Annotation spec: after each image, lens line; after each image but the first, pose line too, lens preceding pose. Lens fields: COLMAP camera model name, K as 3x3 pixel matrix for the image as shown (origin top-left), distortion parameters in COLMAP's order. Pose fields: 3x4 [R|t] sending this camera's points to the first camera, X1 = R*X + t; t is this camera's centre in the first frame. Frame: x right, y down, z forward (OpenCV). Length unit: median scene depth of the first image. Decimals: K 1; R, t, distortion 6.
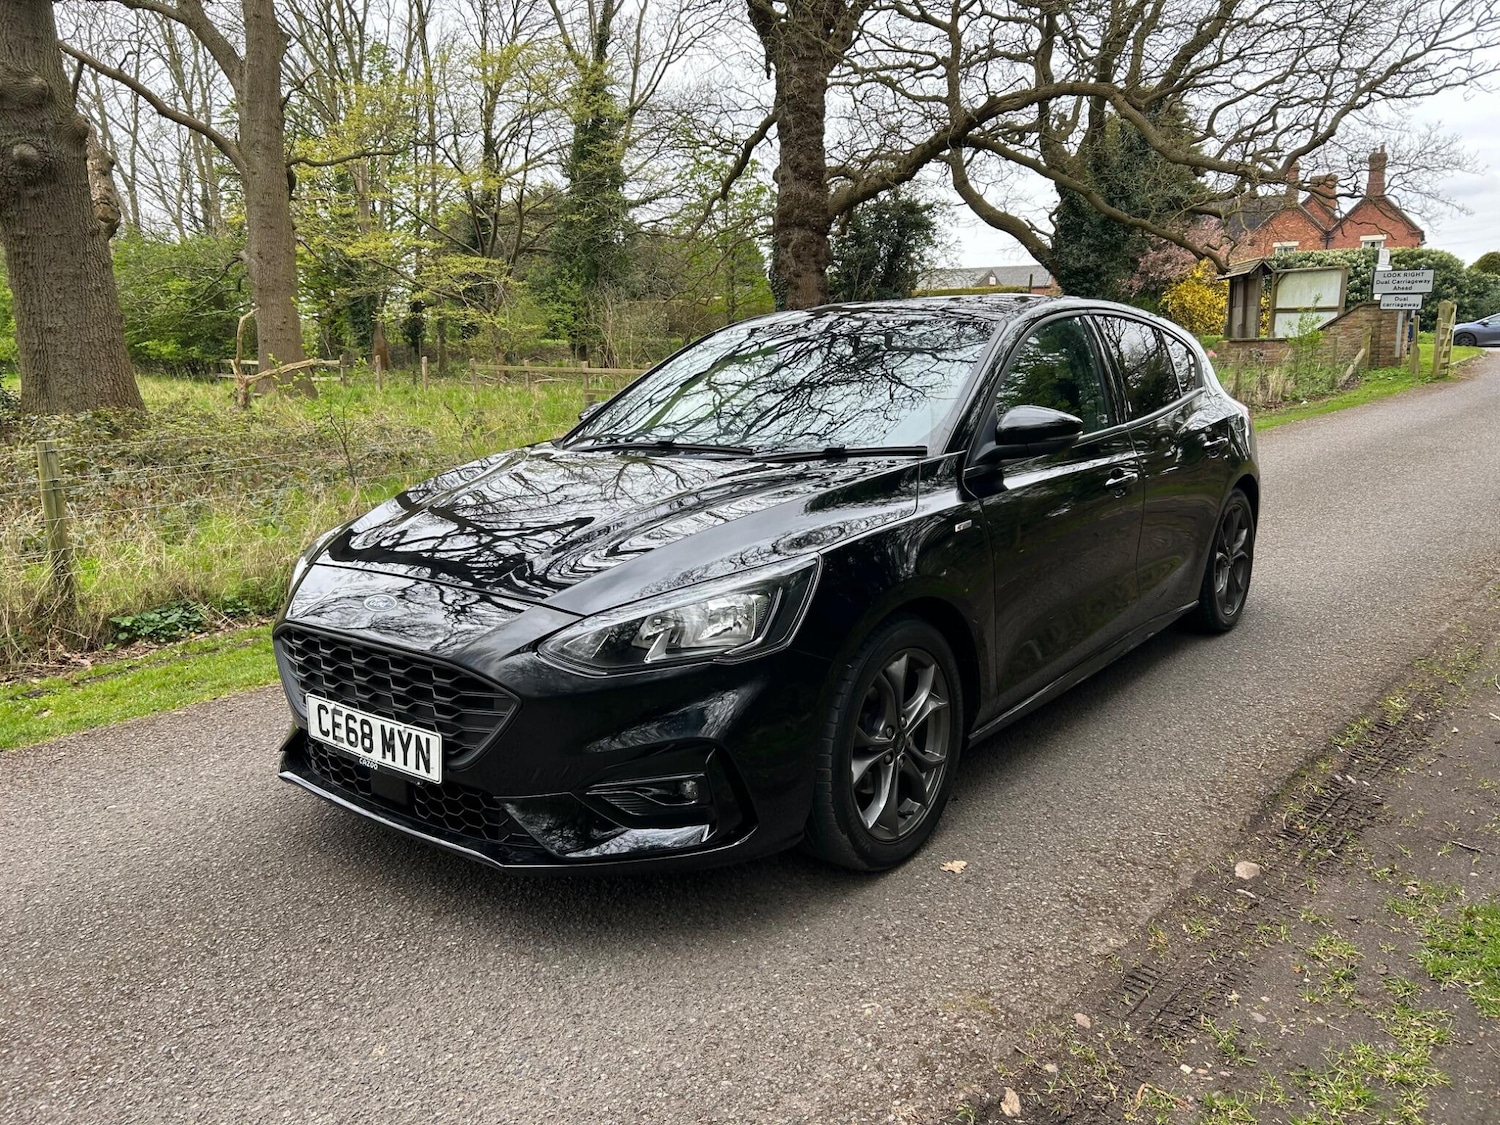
lens RADIAL K [[1135.3, 0, 756.5], [0, 1135.3, 553.3], [0, 0, 1]] dist [0.053234, -0.058879]
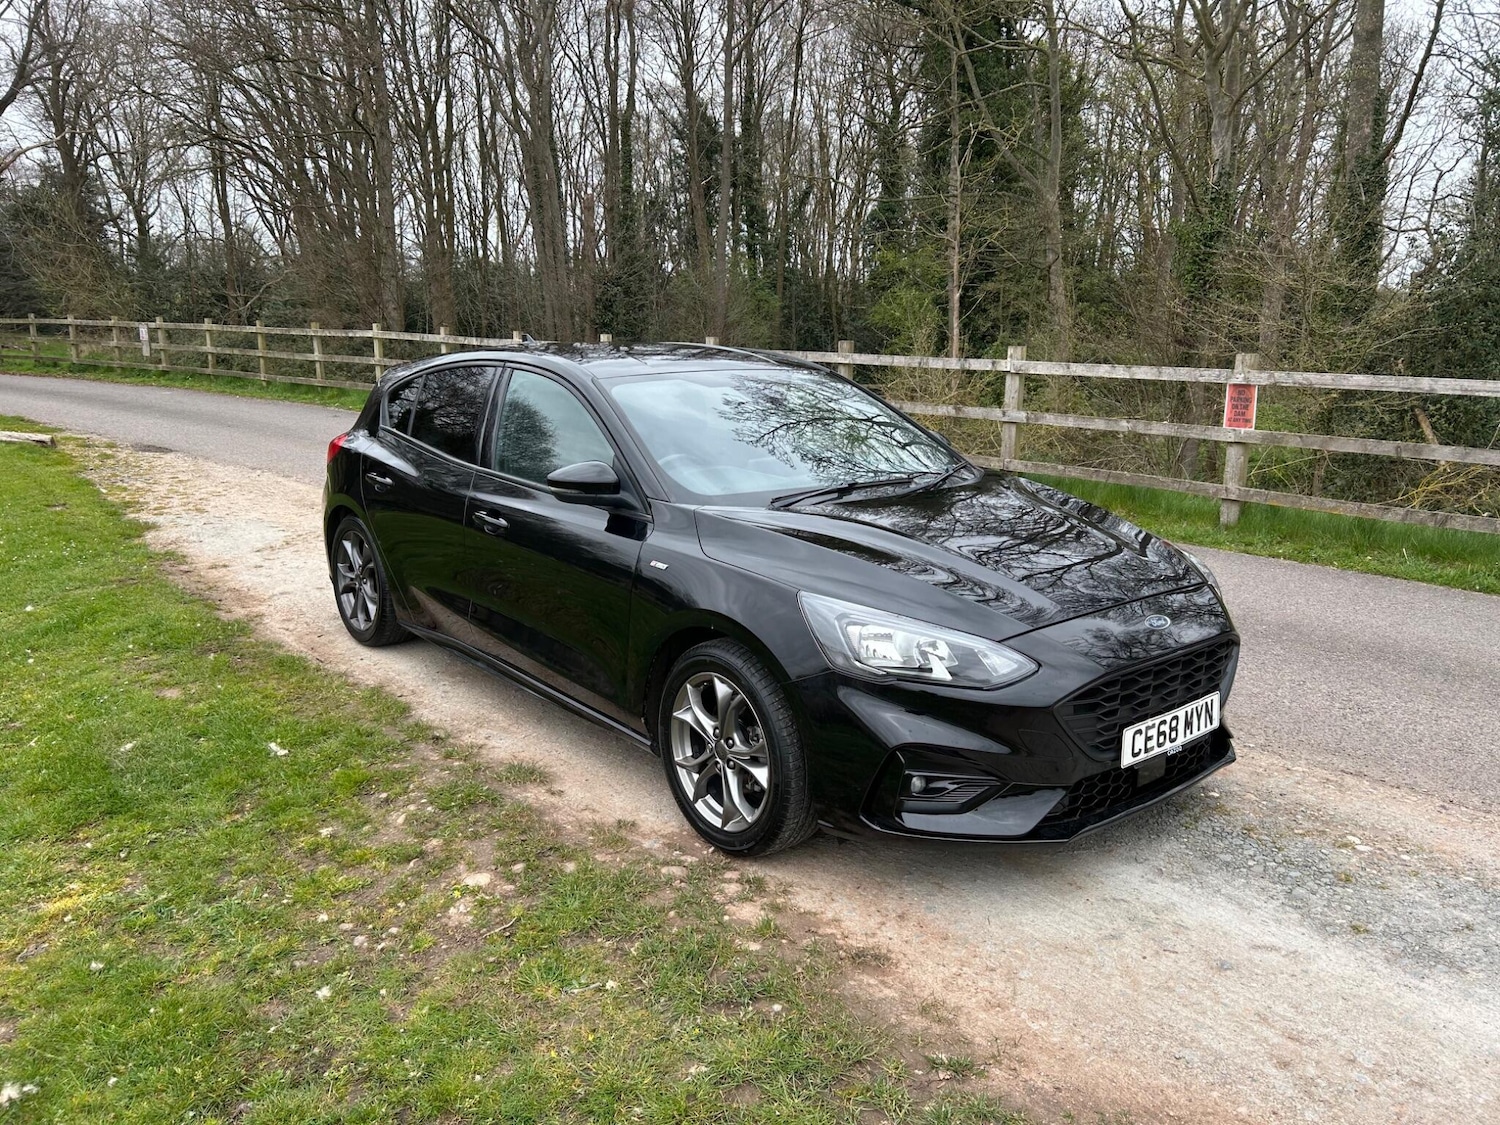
lens RADIAL K [[1137.7, 0, 750.0], [0, 1137.7, 562.5], [0, 0, 1]] dist [0.048856, -0.050684]
pose [[0.192353, -0.180339, 0.964613, -1.531227], [0.167570, 0.974568, 0.148785, -0.263800], [-0.966913, 0.133021, 0.217680, 1.114480]]
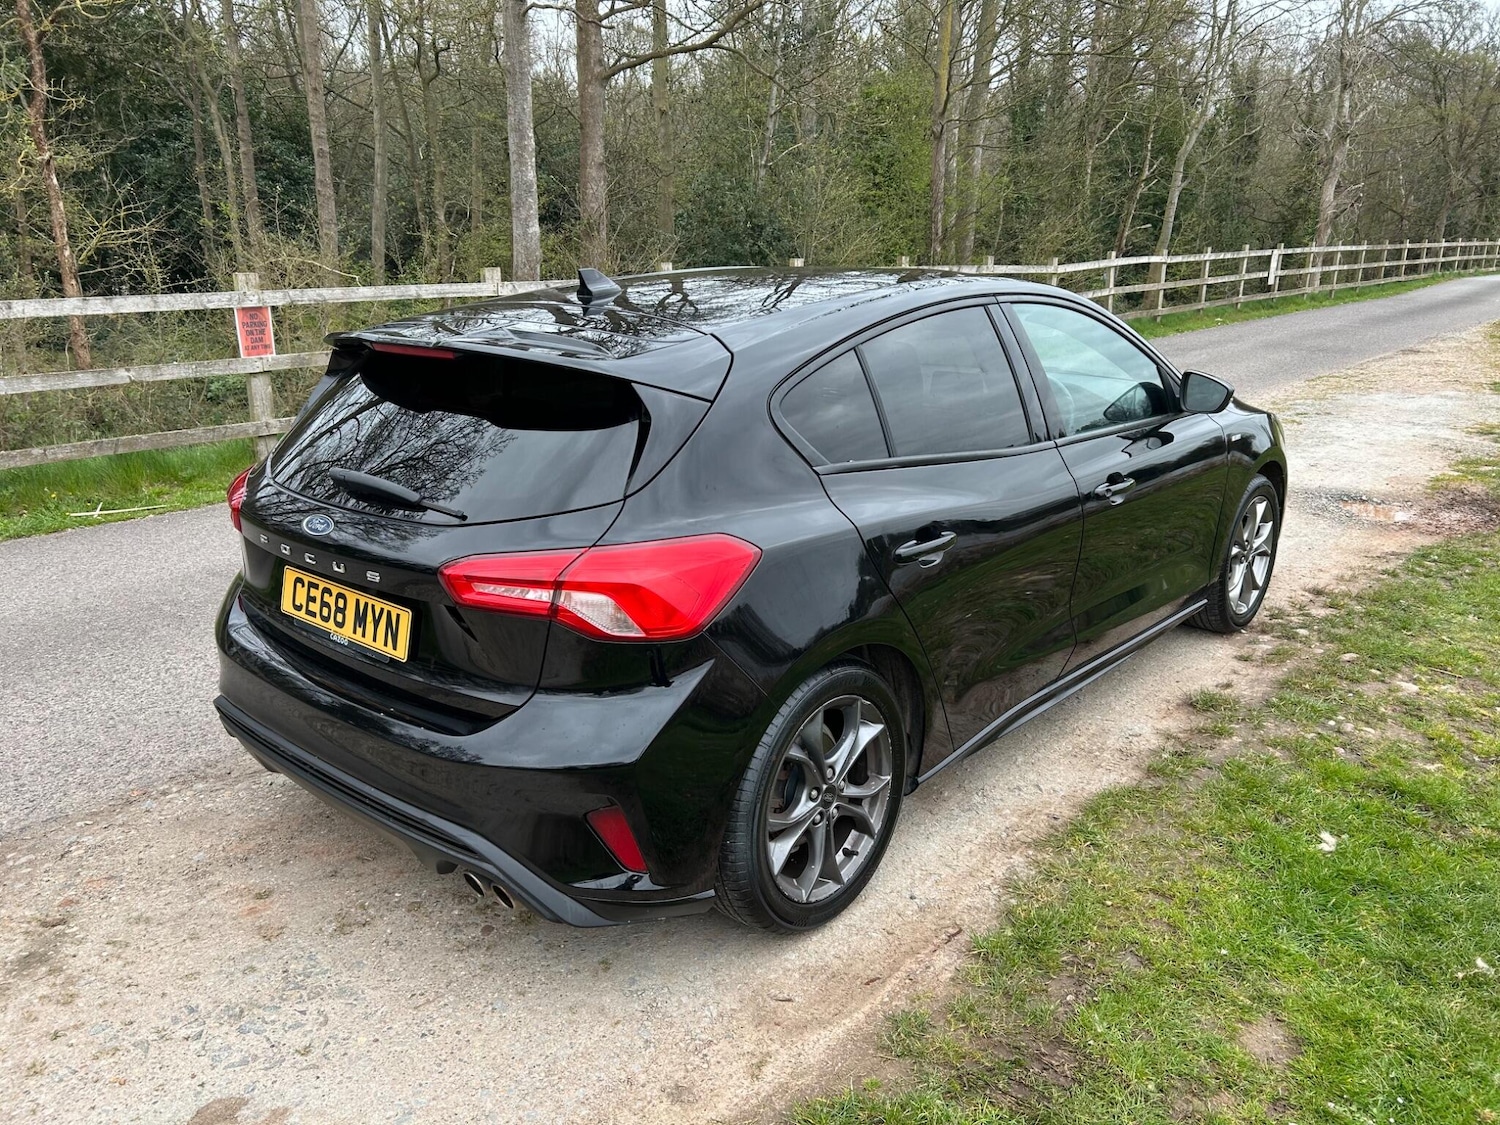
lens RADIAL K [[1135.3, 0, 756.5], [0, 1135.3, 553.3], [0, 0, 1]] dist [0.053234, -0.058879]
pose [[-0.998596, 0.020805, 0.048712, 0.256938], [0.040258, 0.895761, 0.442710, -0.656727], [-0.034424, 0.444049, -0.895341, 2.965193]]
